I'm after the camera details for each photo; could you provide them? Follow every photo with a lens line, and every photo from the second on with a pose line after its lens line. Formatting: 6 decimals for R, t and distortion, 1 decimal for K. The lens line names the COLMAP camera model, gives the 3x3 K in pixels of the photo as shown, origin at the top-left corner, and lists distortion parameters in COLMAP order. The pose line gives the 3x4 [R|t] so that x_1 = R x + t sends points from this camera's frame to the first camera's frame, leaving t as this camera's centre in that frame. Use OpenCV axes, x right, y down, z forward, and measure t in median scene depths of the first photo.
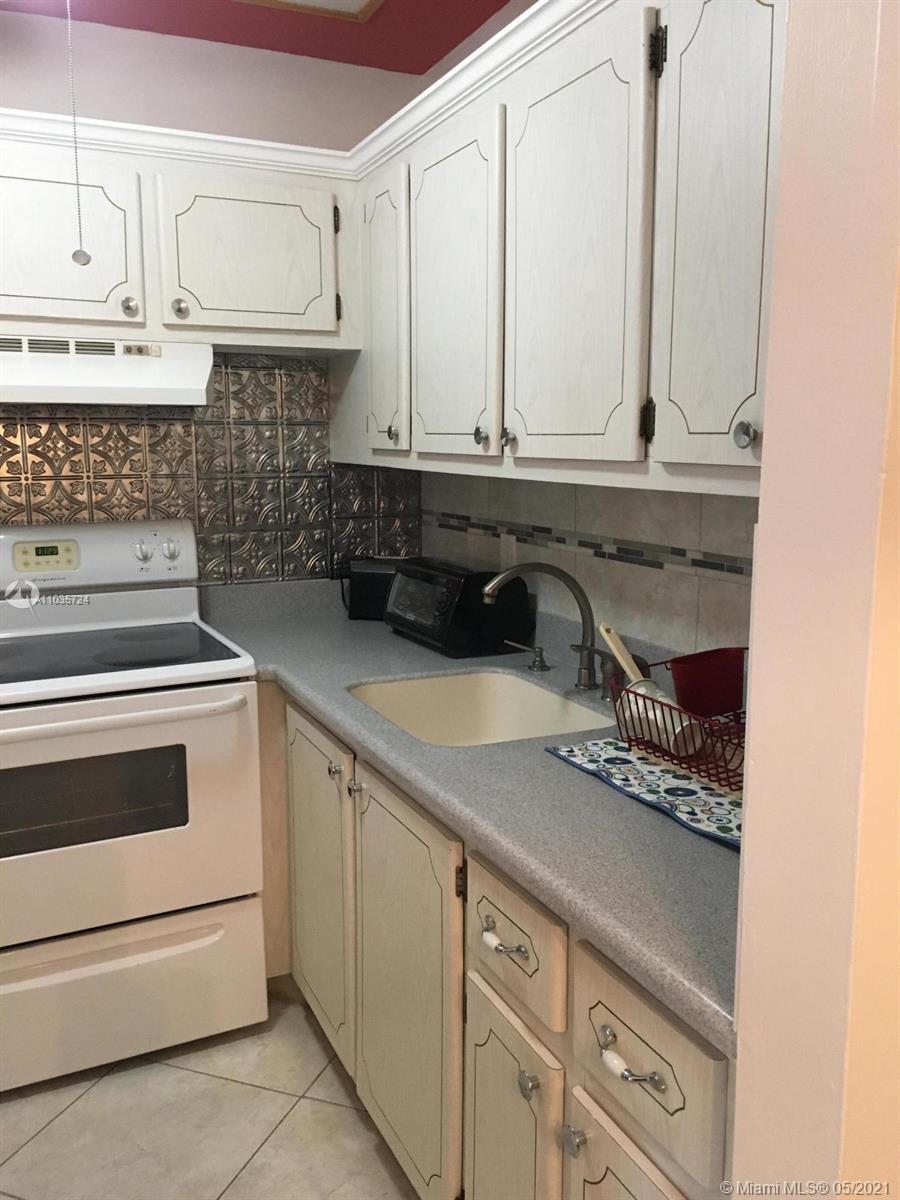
lens RADIAL K [[1018.3, 0, 443.3], [0, 1018.3, 597.8], [0, 0, 1]] dist [0.062674, -0.055198]
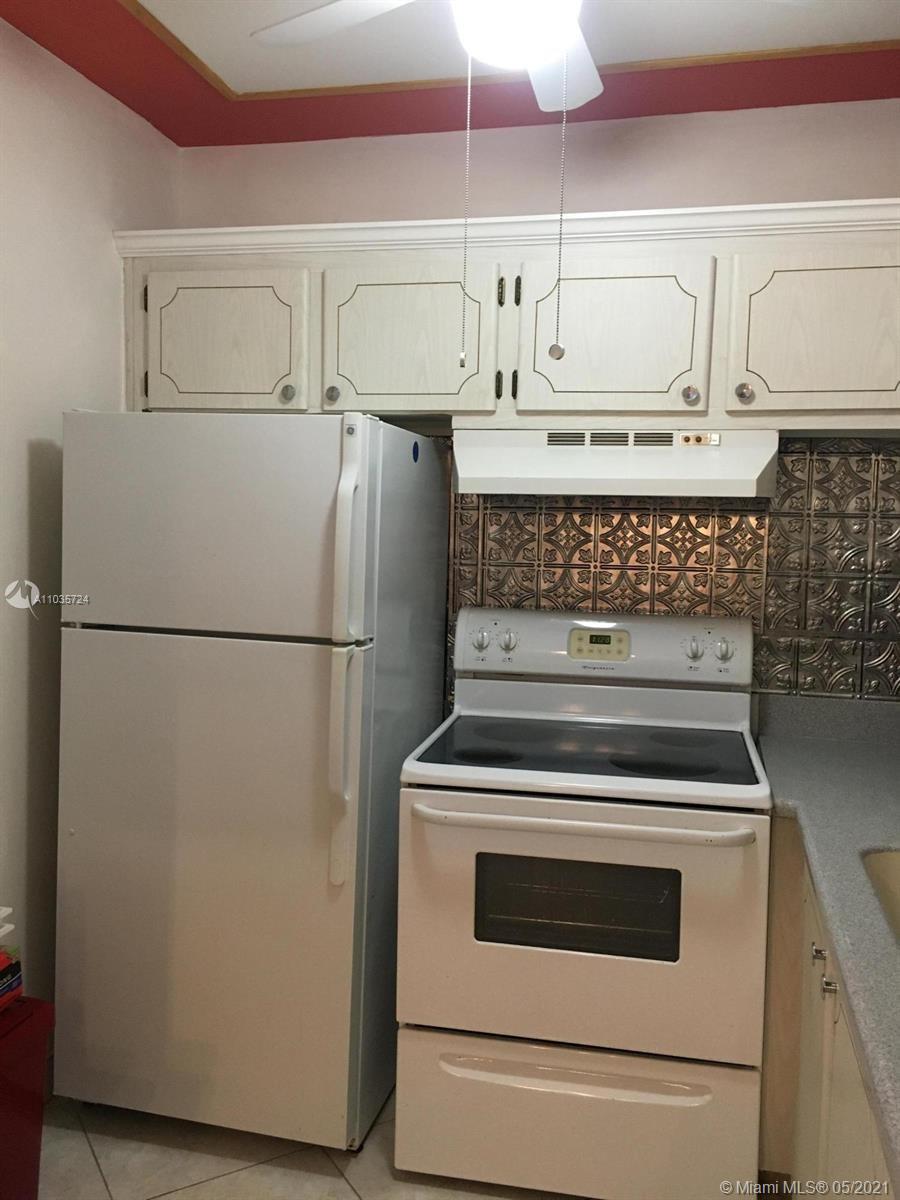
lens RADIAL K [[1018.3, 0, 451.0], [0, 1018.3, 594.6], [0, 0, 1]] dist [0.062674, -0.055198]
pose [[0.781810, 0.069302, -0.619653, 0.109160], [-0.117472, 0.992378, -0.037226, -0.033506], [0.612350, 0.101896, 0.783993, 0.120736]]
